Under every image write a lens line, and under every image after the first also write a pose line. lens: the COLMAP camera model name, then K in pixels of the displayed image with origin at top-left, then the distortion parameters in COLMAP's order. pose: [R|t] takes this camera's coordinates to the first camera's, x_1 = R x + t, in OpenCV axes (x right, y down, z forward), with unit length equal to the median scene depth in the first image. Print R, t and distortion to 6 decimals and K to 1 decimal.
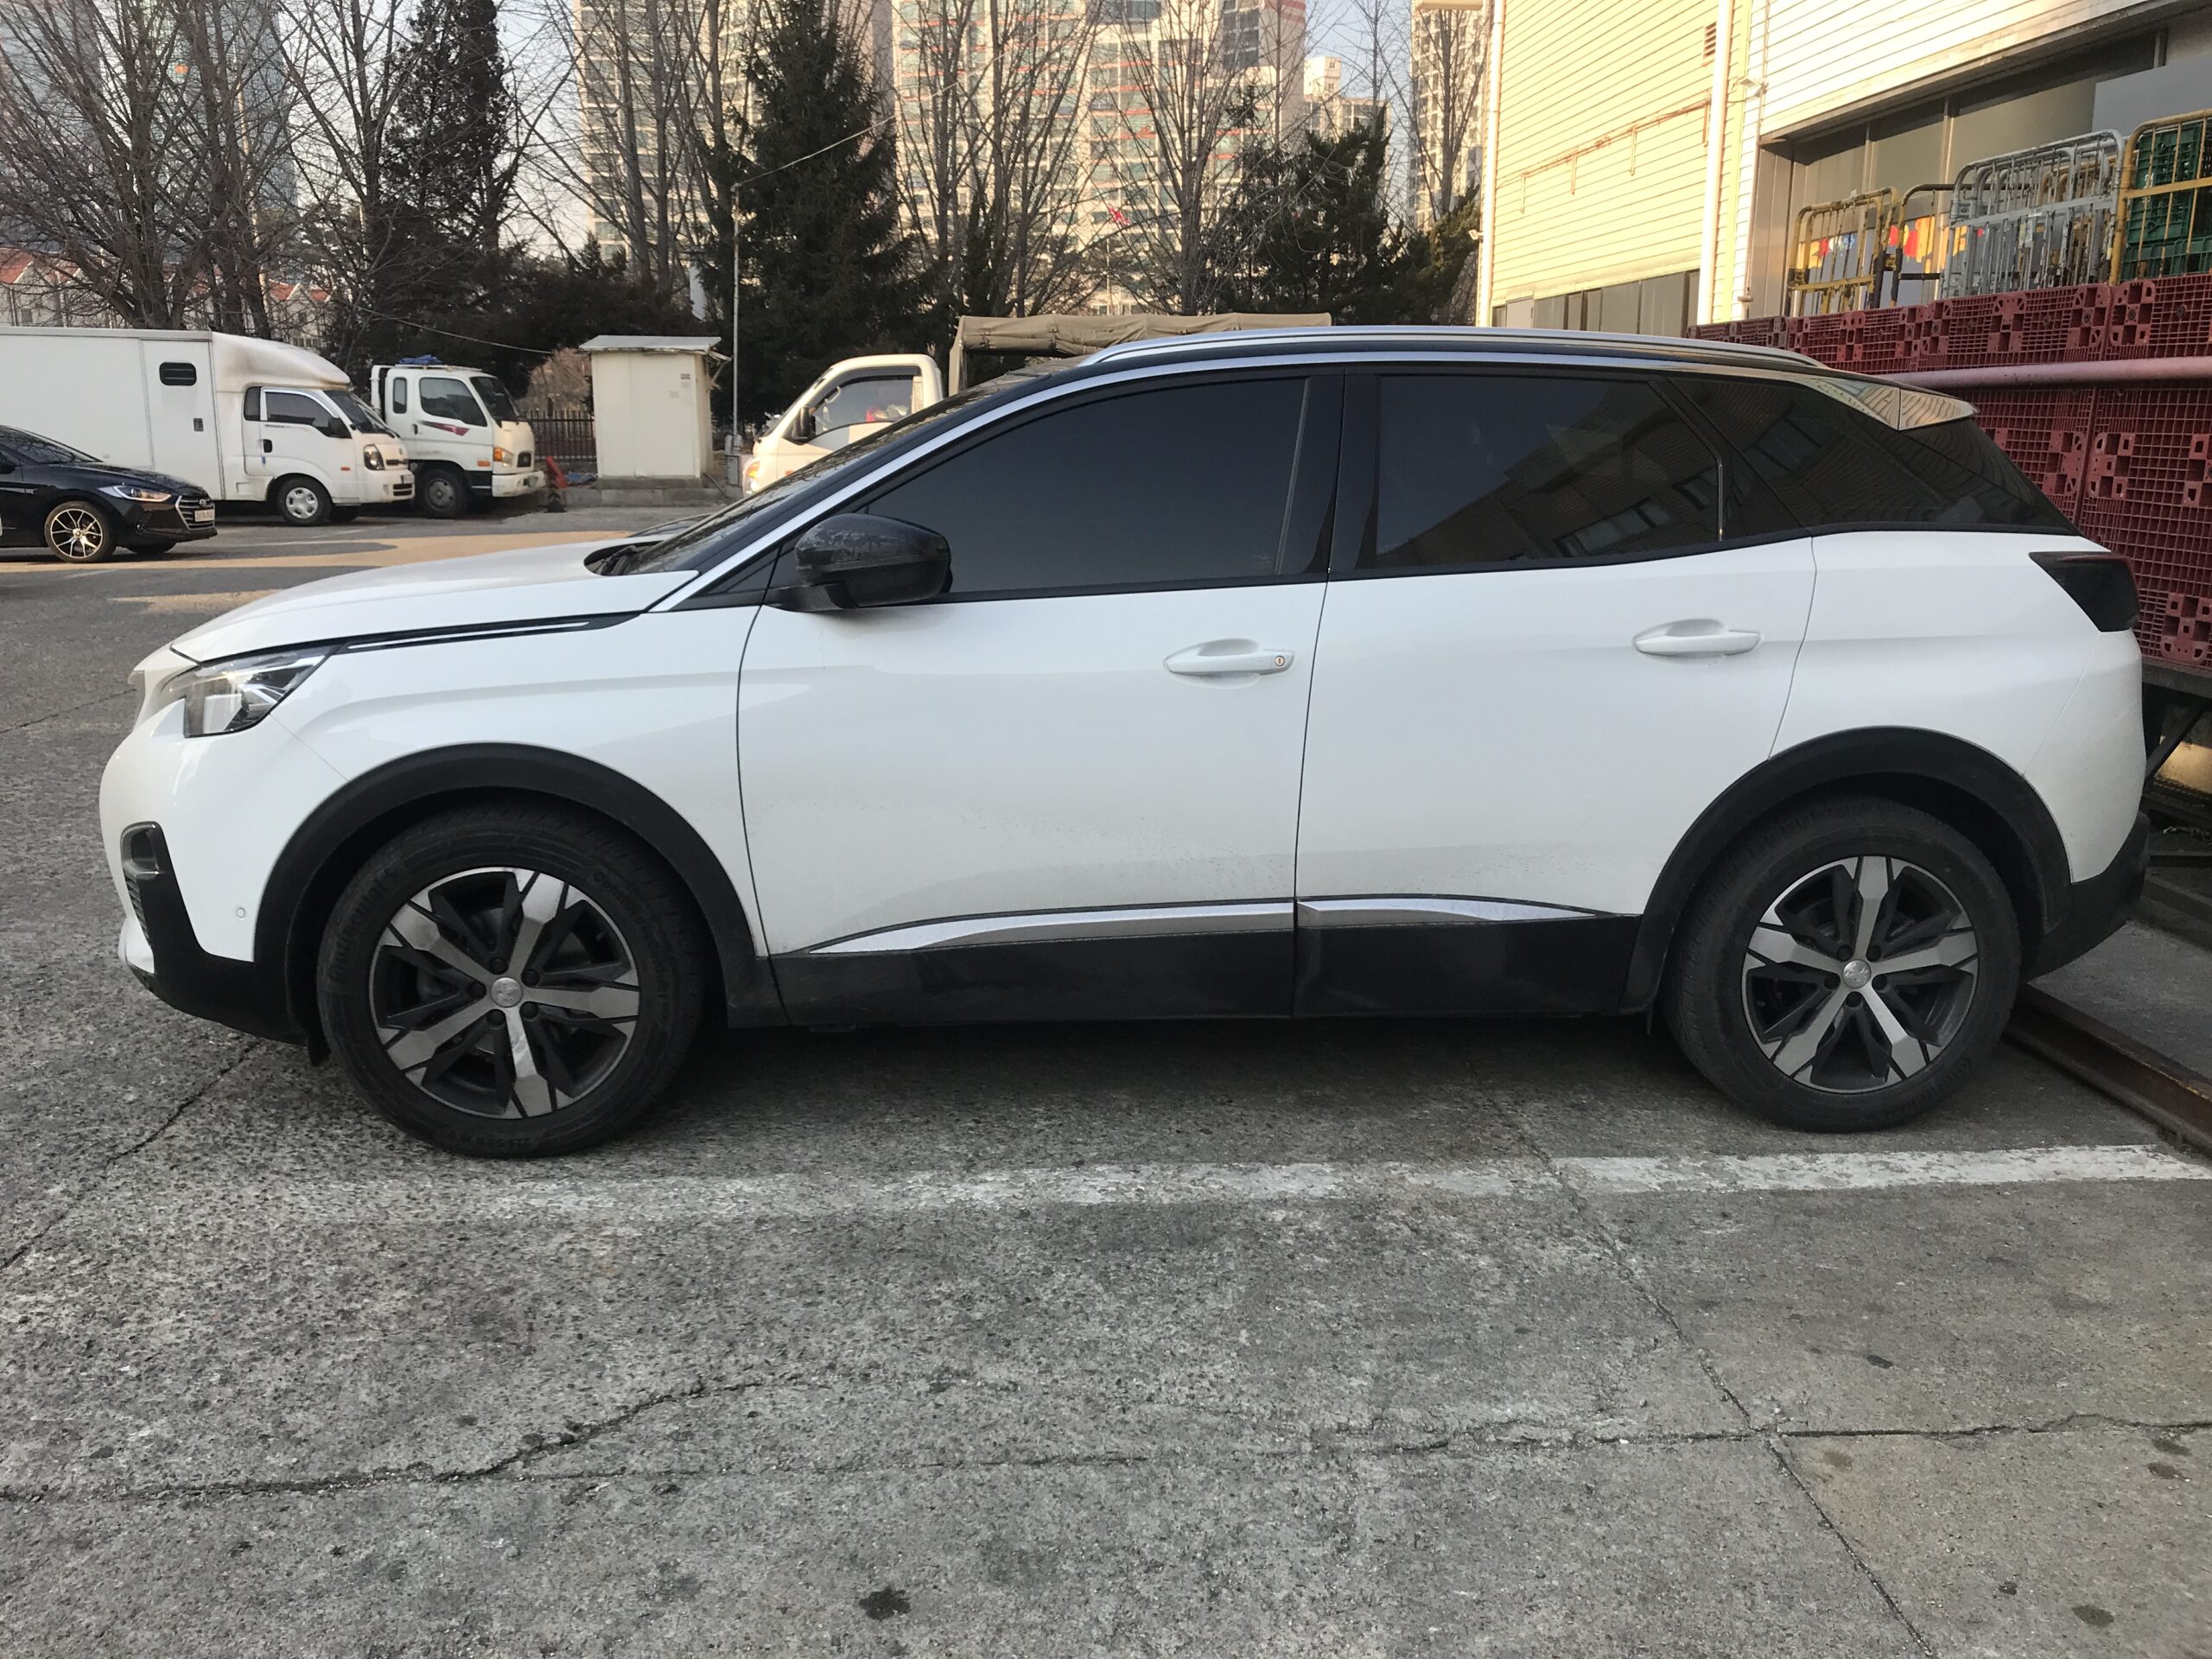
lens RADIAL K [[1820.9, 0, 1123.4], [0, 1820.9, 843.7], [0, 0, 1]] dist [0.026156, -0.042577]
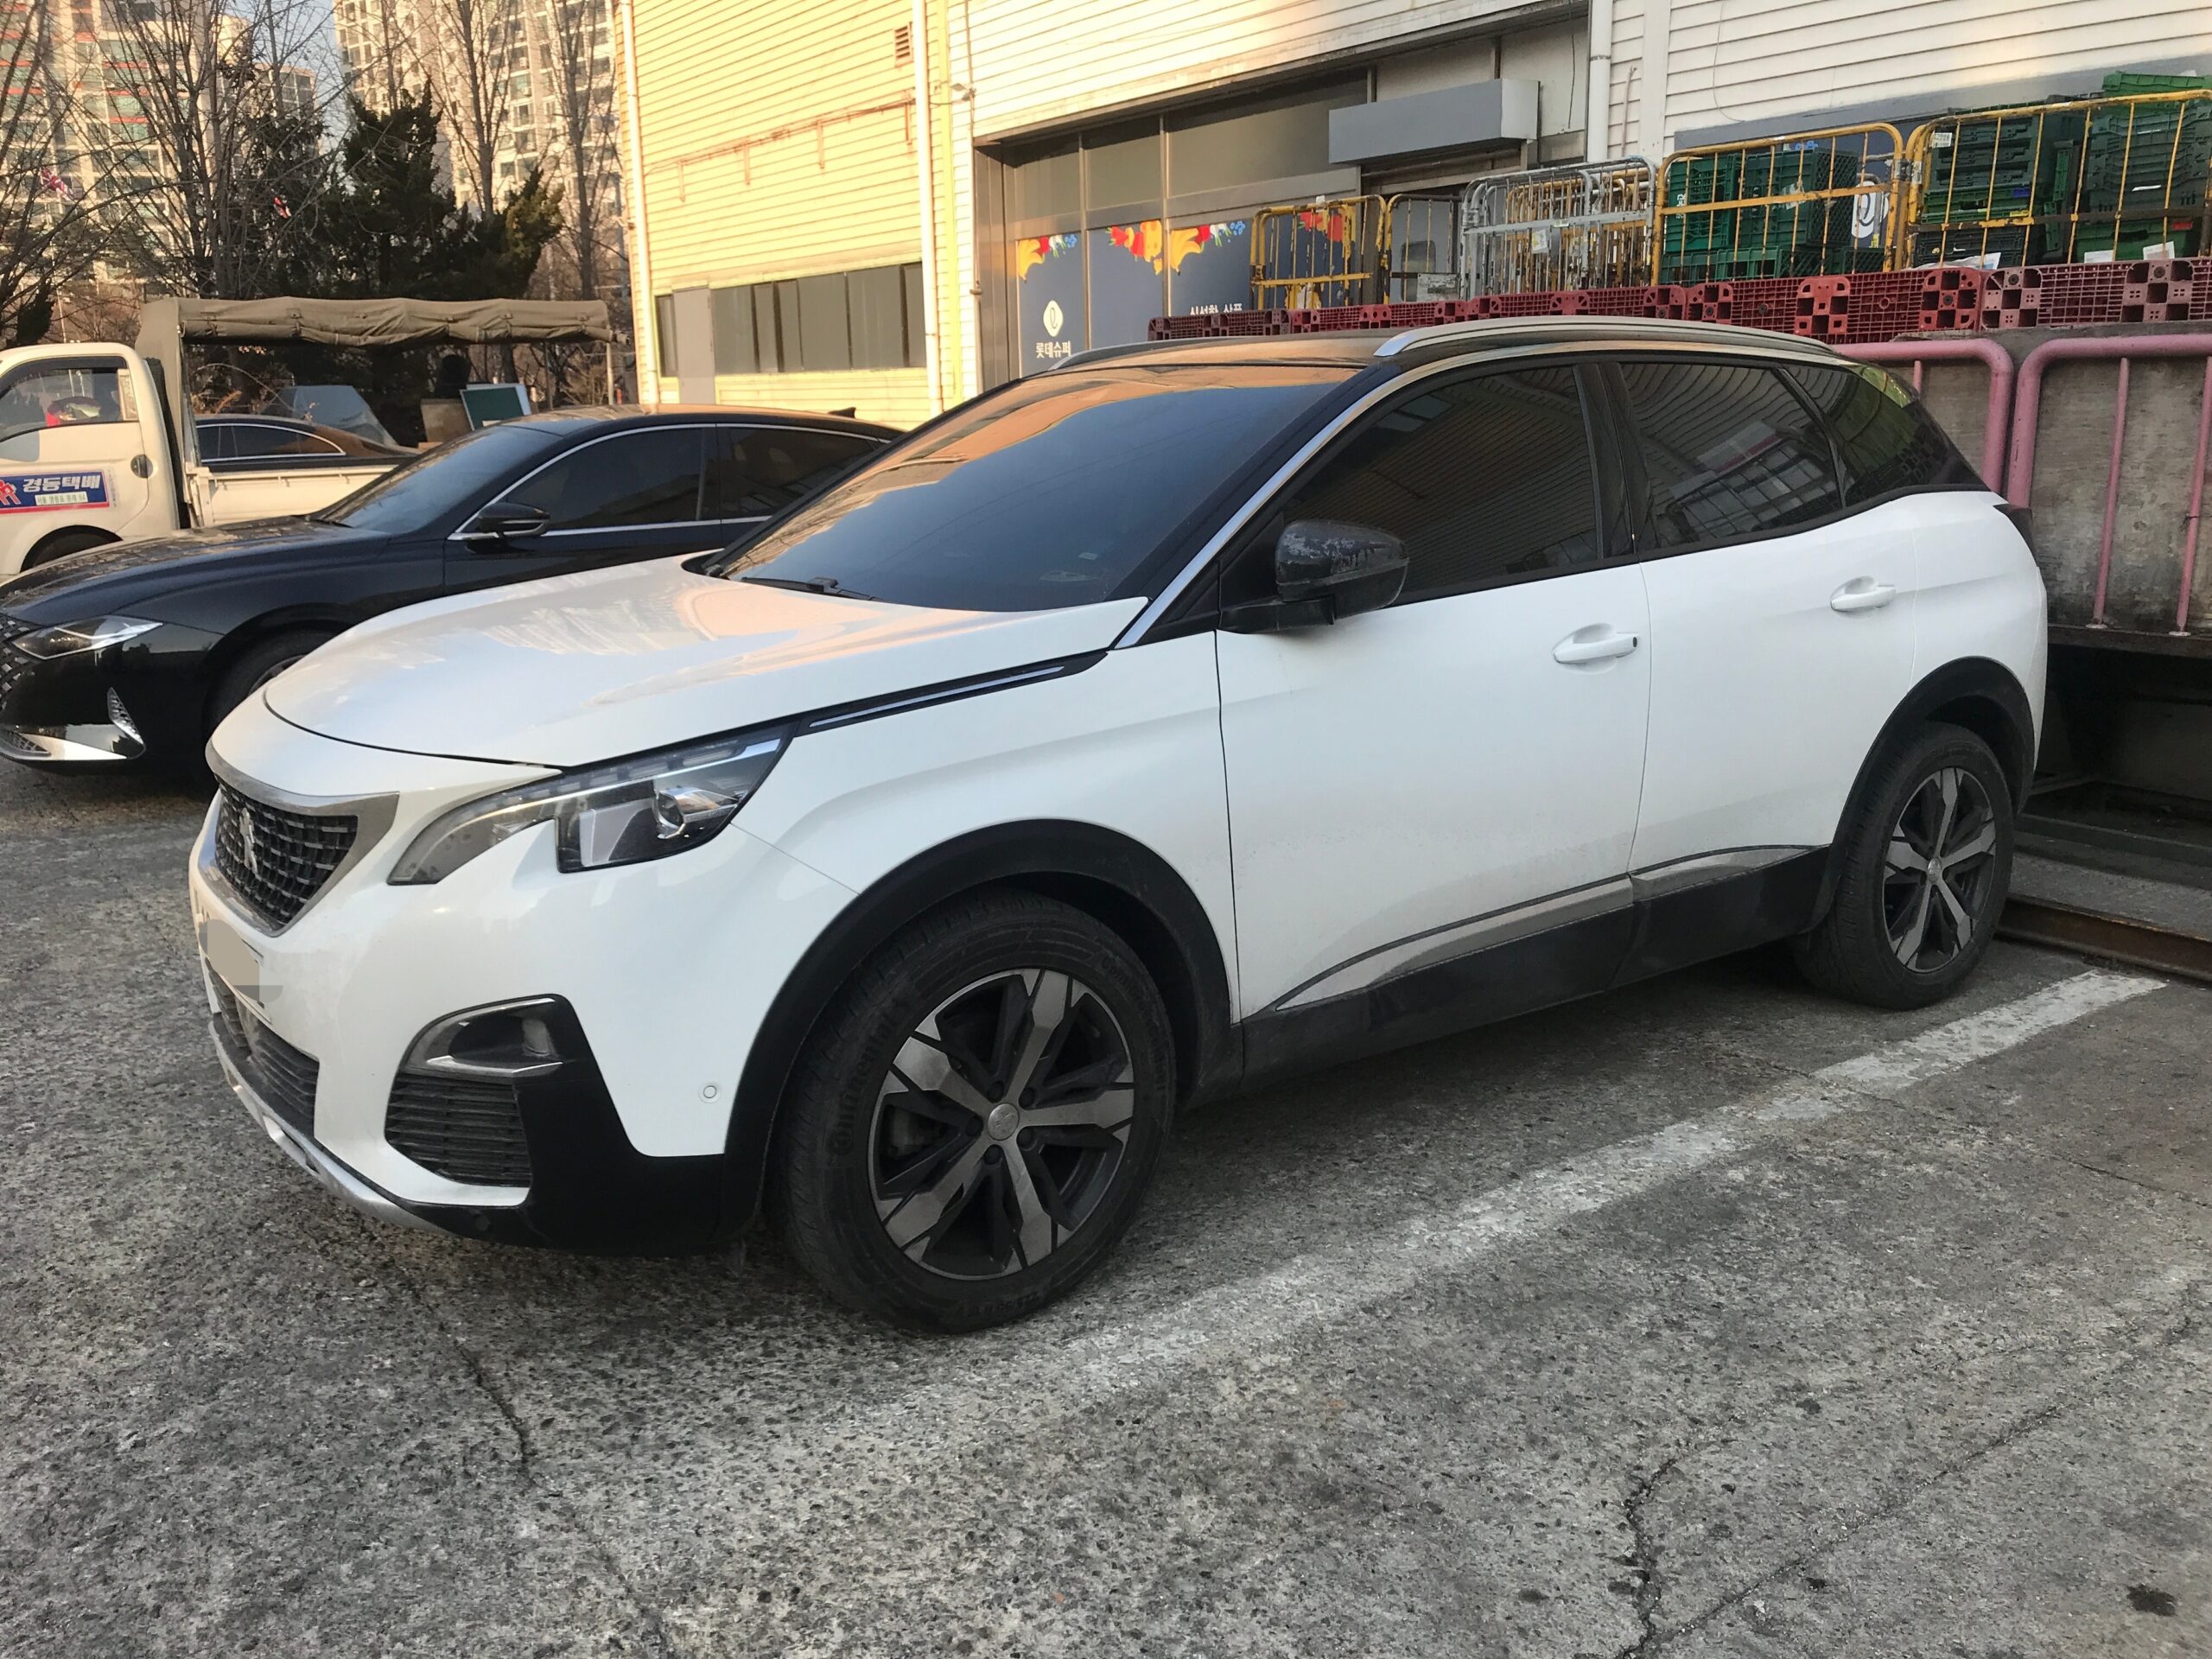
lens RADIAL K [[1820.9, 0, 1107.8], [0, 1820.9, 808.5], [0, 0, 1]] dist [0.026156, -0.042577]
pose [[0.859340, -0.127431, 0.495275, -0.678278], [0.133314, 0.990792, 0.023615, -0.071022], [-0.493724, 0.045734, 0.868415, 0.255491]]
